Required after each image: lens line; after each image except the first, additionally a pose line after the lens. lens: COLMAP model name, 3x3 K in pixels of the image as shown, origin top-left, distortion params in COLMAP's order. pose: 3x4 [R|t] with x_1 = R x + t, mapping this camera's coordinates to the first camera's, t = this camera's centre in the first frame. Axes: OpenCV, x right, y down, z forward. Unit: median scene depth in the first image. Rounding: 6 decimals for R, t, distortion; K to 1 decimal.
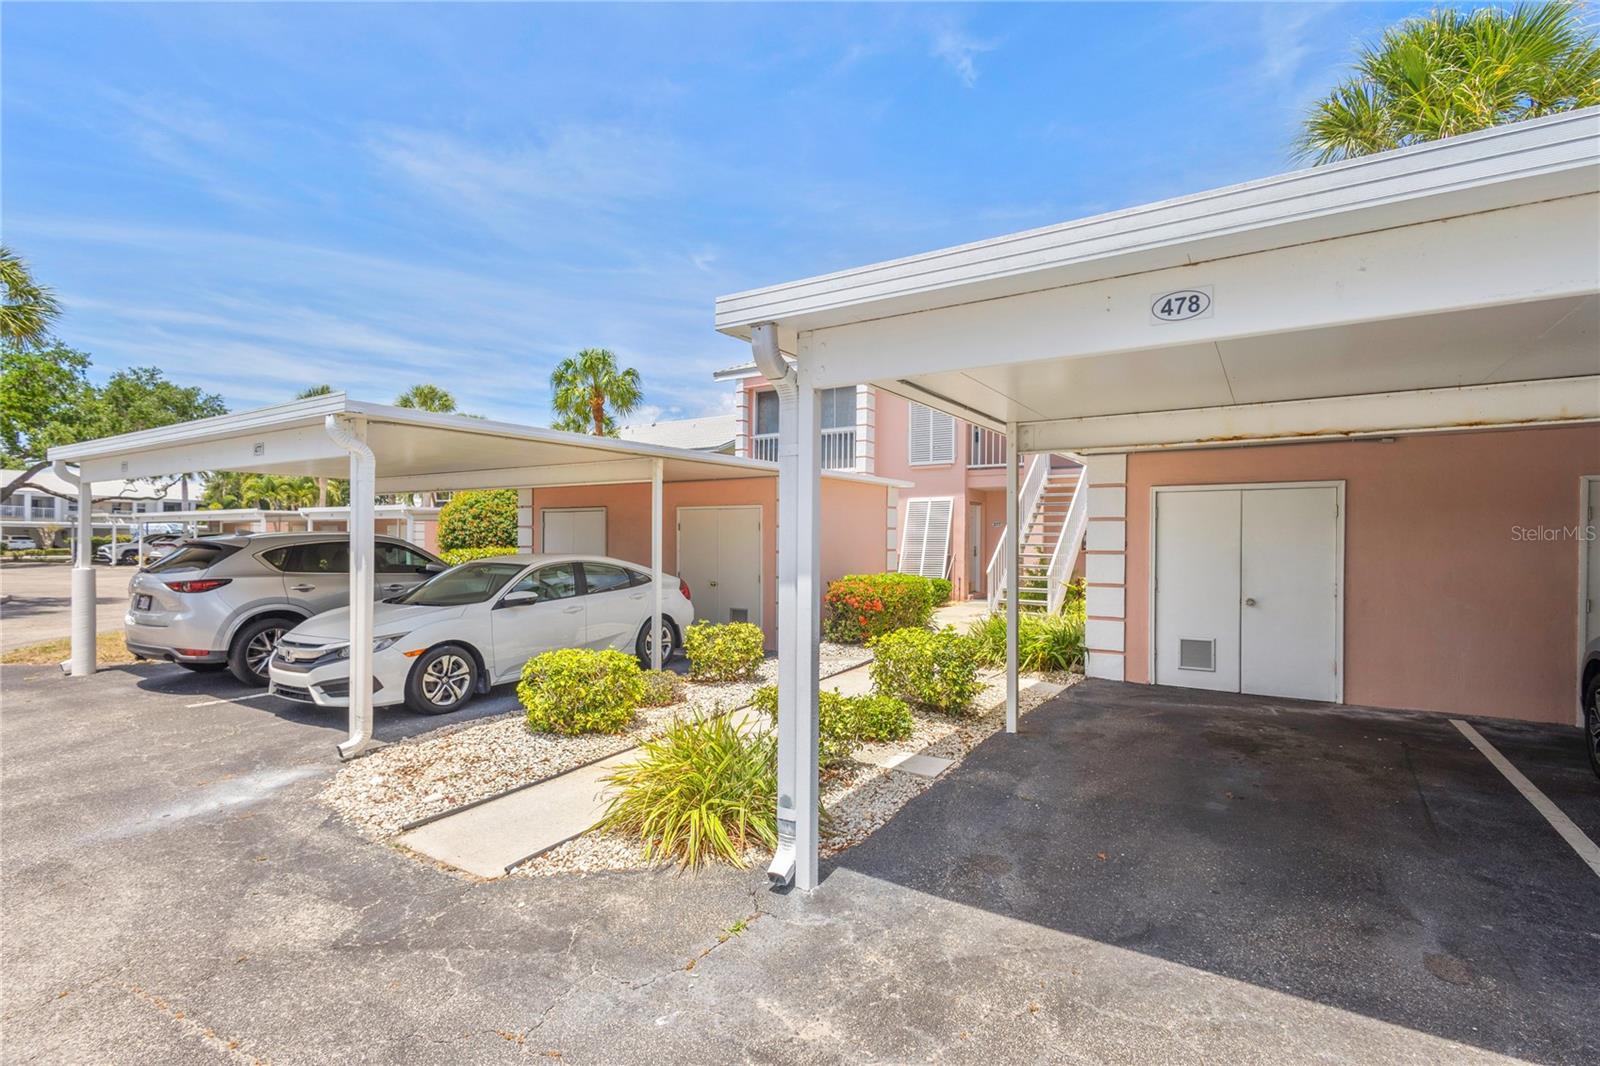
lens RADIAL K [[742.7, 0, 797.2], [0, 742.7, 539.2], [0, 0, 1]] dist [0.011436, -0.003623]
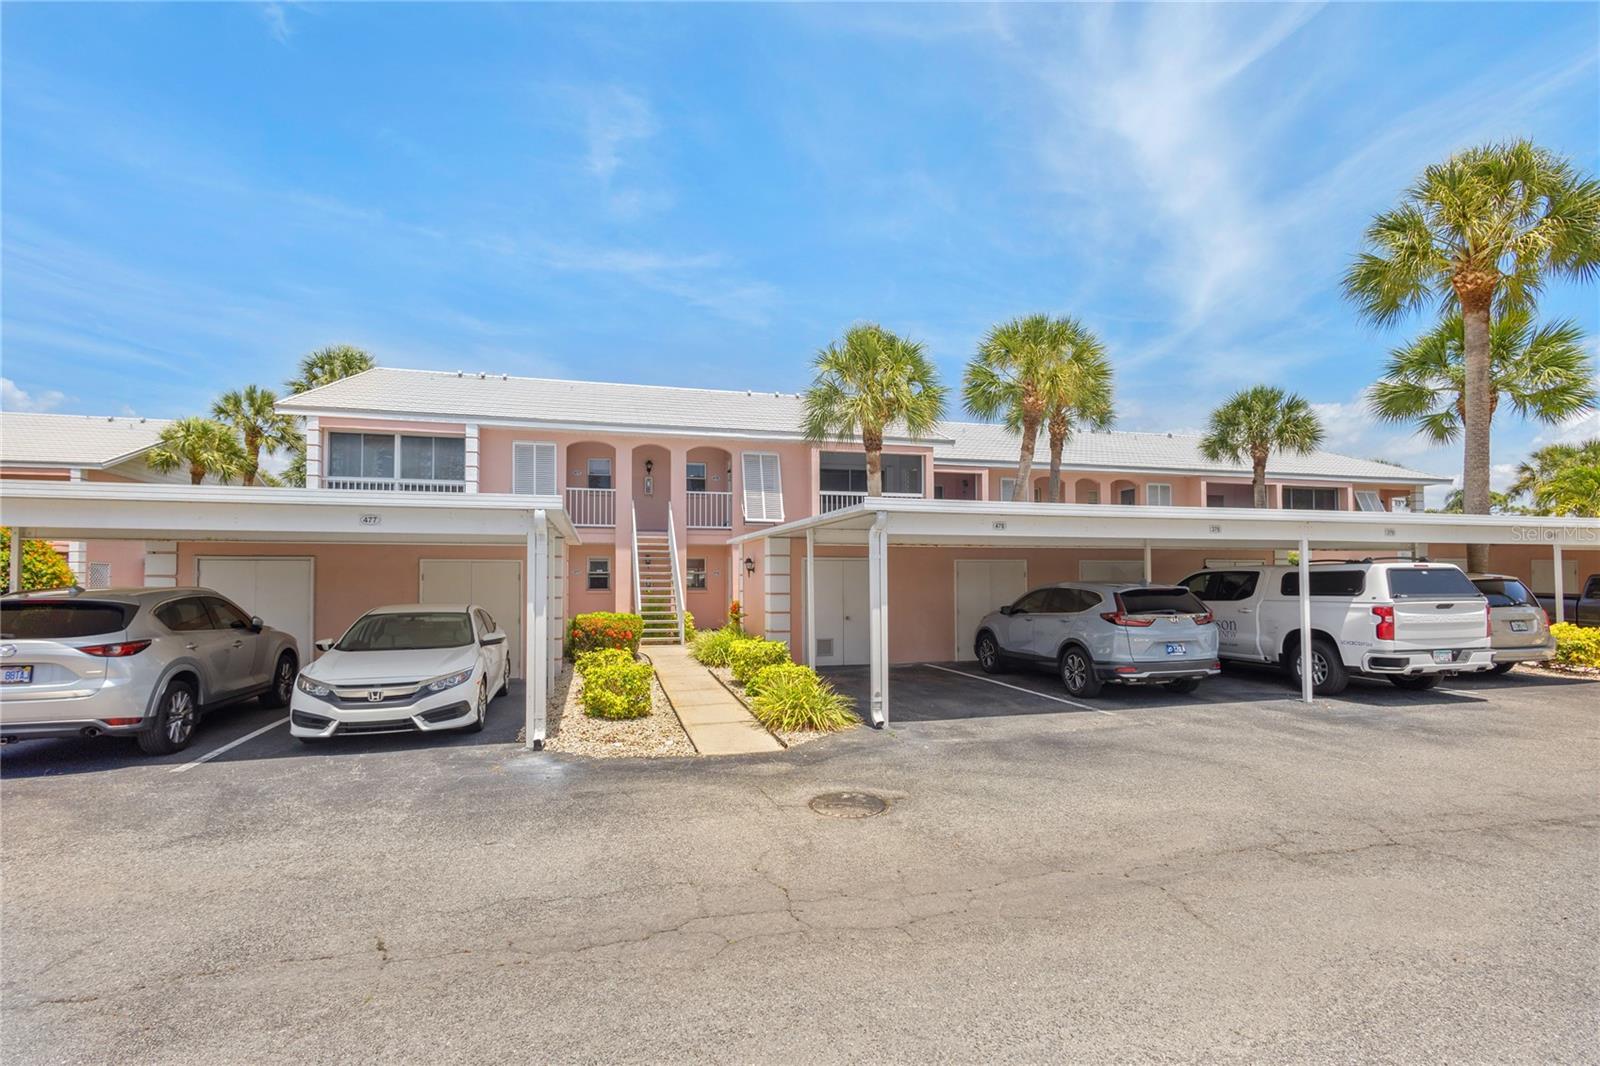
lens RADIAL K [[742.7, 0, 804.4], [0, 742.7, 541.3], [0, 0, 1]] dist [0.011436, -0.003623]
pose [[0.678174, 0.033379, 0.734143, -1.752446], [0.004285, 0.998771, -0.049370, -0.039795], [-0.734889, 0.036627, 0.677198, -0.472817]]
